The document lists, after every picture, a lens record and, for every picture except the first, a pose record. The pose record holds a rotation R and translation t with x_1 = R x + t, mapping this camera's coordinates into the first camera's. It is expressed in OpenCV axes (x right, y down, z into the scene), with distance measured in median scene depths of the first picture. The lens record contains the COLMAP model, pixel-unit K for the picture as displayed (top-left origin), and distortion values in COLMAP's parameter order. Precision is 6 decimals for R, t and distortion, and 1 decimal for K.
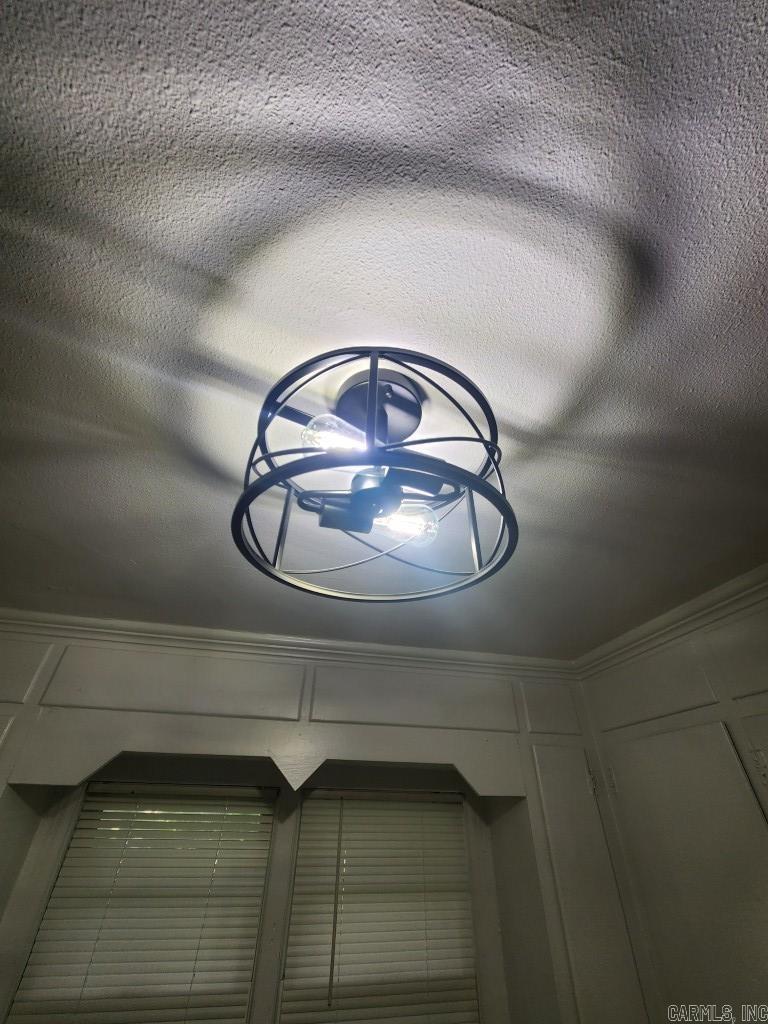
lens RADIAL K [[410.8, 0, 388.2], [0, 410.8, 509.4], [0, 0, 1]] dist [0.000850, -0.000261]
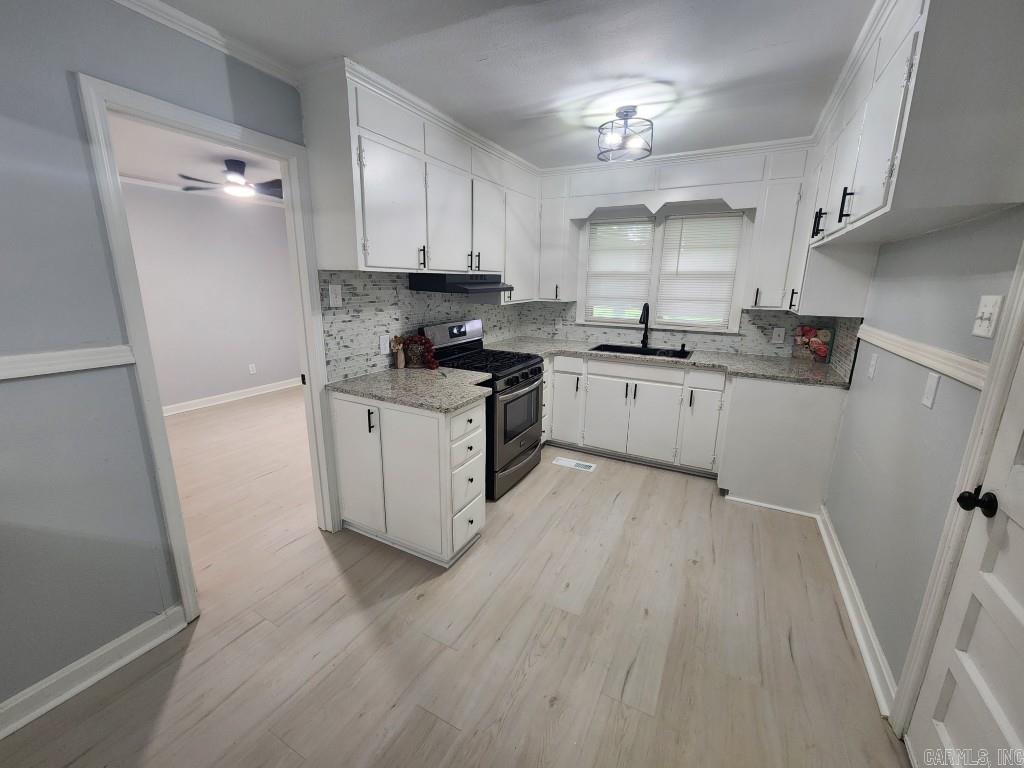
lens RADIAL K [[421.6, 0, 505.4], [0, 421.6, 382.5], [0, 0, 1]] dist [-0.000008, -0.000317]
pose [[0.739759, 0.158270, -0.653993, 1.063270], [0.399468, 0.678825, 0.616134, -0.702028], [0.541462, -0.717041, 0.438943, -1.608047]]
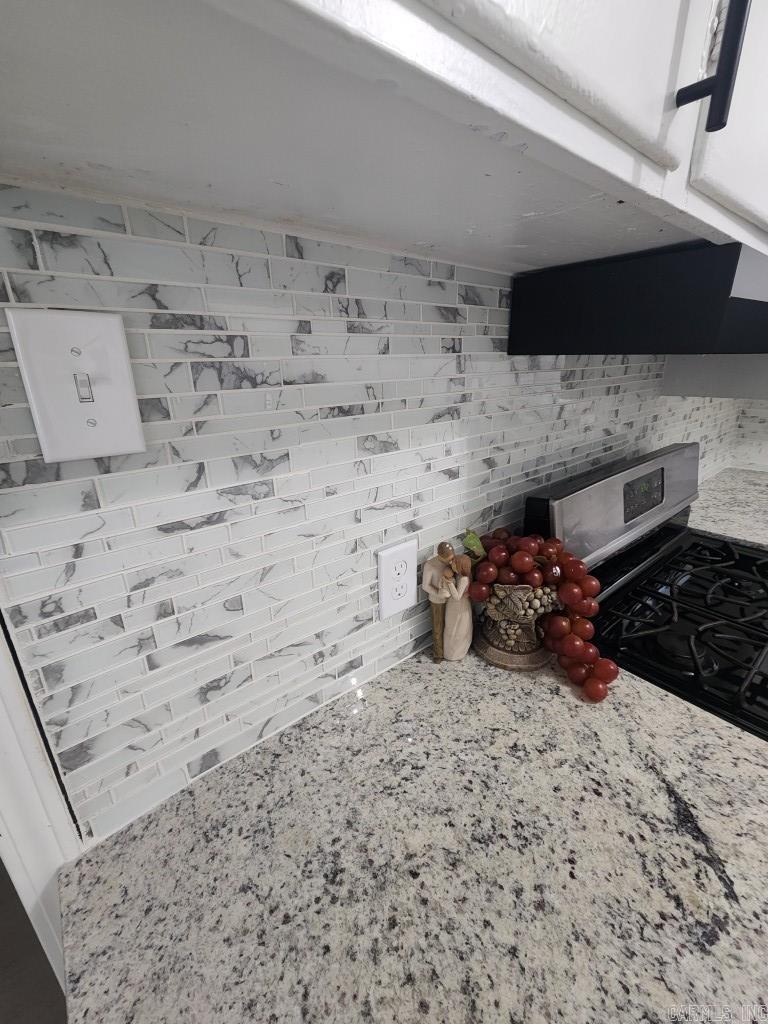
lens RADIAL K [[421.4, 0, 388.5], [0, 421.4, 504.1], [0, 0, 1]] dist [0.002074, 0.000060]
pose [[0.426551, 0.261771, -0.865754, -0.482447], [0.569940, 0.665455, 0.482014, -0.047394], [0.702298, -0.699032, 0.134657, -0.828171]]
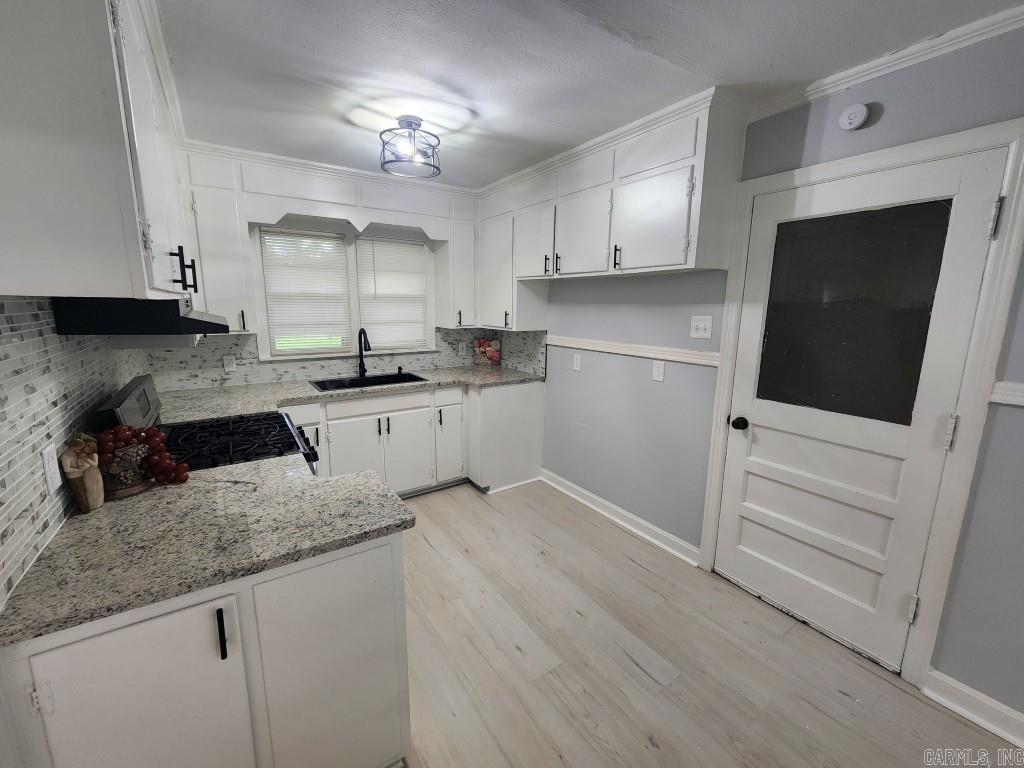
lens RADIAL K [[418.7, 0, 505.5], [0, 418.7, 381.6], [0, 0, 1]] dist [-0.000298, -0.000680]
pose [[0.942070, -0.061897, 0.329654, -0.278526], [-0.202765, 0.677816, 0.706719, -0.706601], [-0.267189, -0.732622, 0.626000, -1.536951]]
